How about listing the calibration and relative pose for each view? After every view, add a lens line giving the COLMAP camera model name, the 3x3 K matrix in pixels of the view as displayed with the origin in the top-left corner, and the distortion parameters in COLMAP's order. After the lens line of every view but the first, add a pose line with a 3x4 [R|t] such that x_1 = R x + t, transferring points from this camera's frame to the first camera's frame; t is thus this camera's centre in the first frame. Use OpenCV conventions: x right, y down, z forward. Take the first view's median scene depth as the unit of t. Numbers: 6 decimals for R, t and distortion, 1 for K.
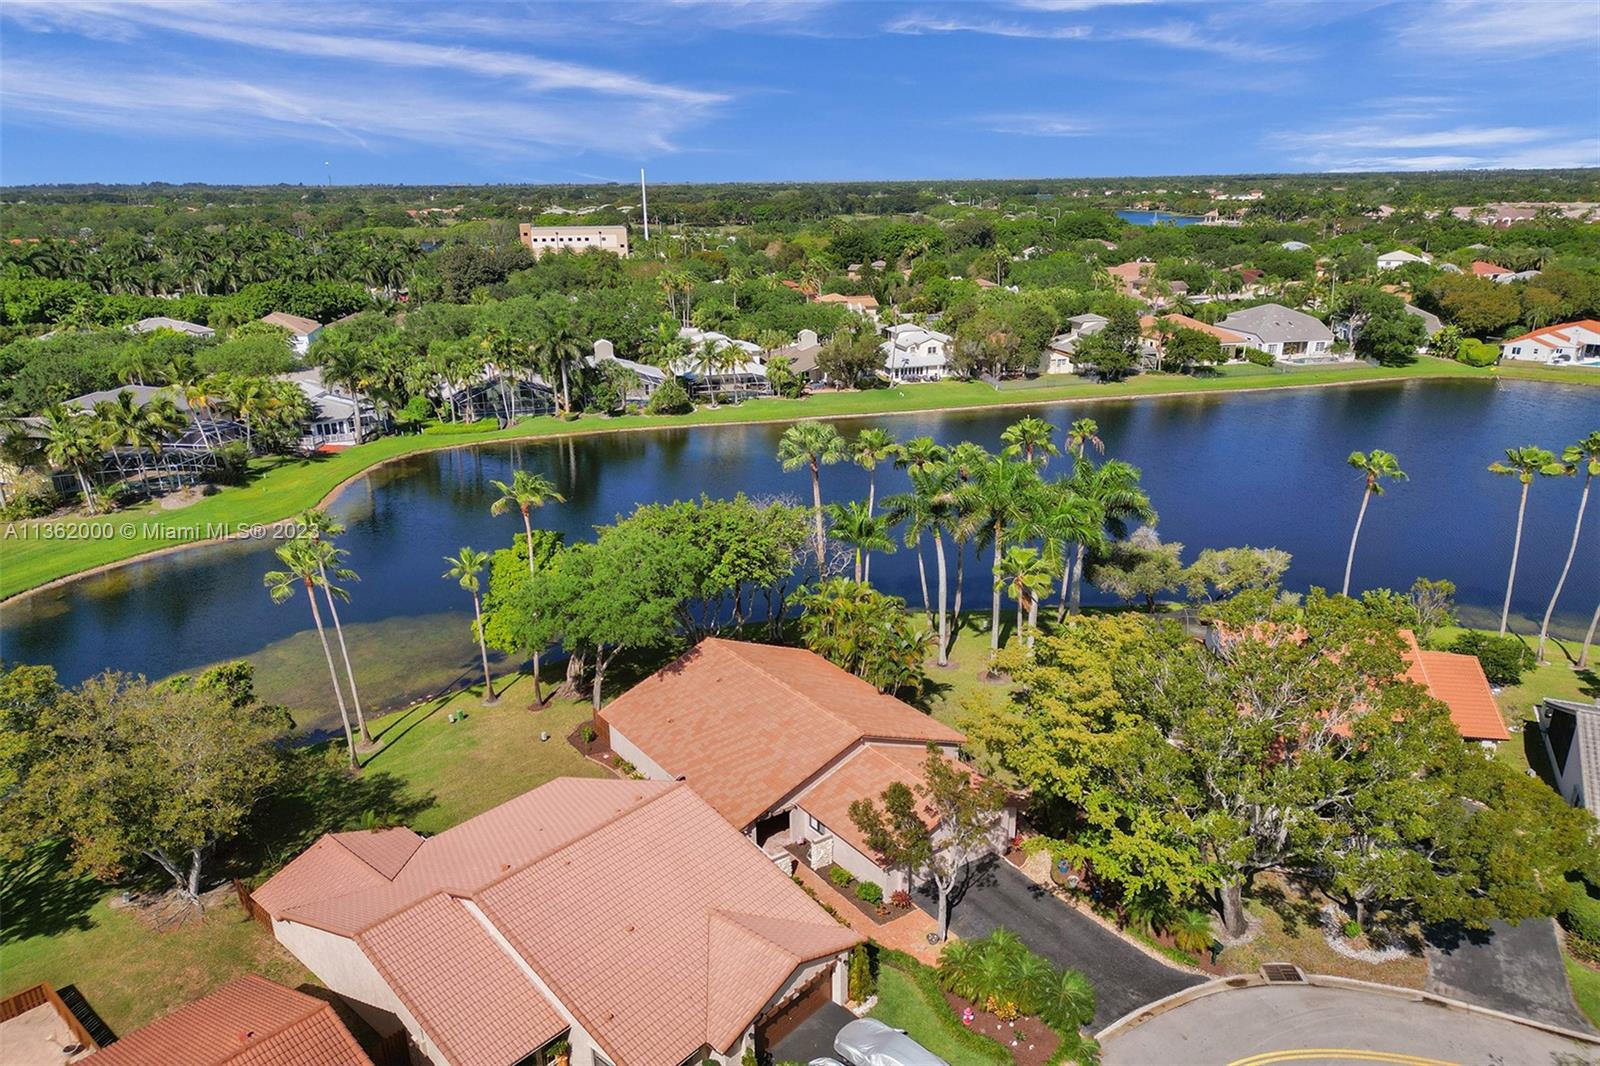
lens RADIAL K [[996.5, 0, 799.9], [0, 996.5, 526.2], [0, 0, 1]] dist [0.038526, -0.016588]
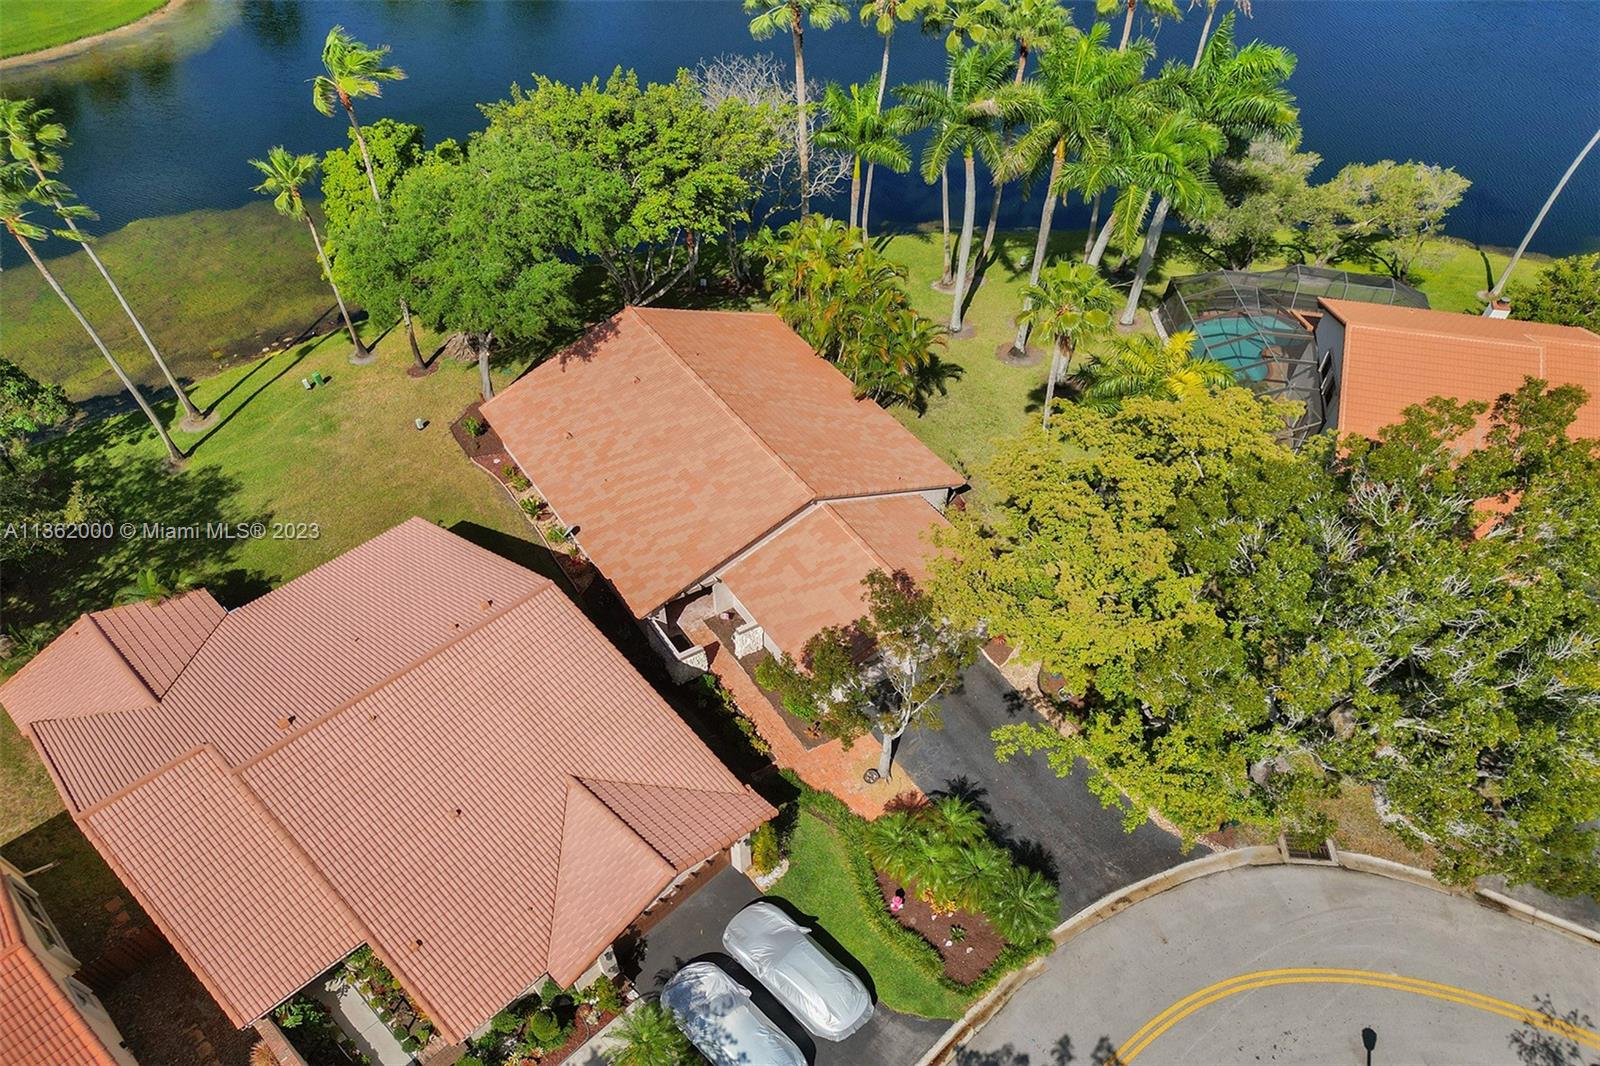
lens RADIAL K [[996.5, 0, 783.2], [0, 996.5, 543.2], [0, 0, 1]] dist [0.038526, -0.016588]
pose [[0.997358, 0.066058, -0.030212, 0.055862], [-0.043286, 0.874494, 0.483101, -0.098604], [0.058333, -0.480517, 0.875043, 0.296546]]
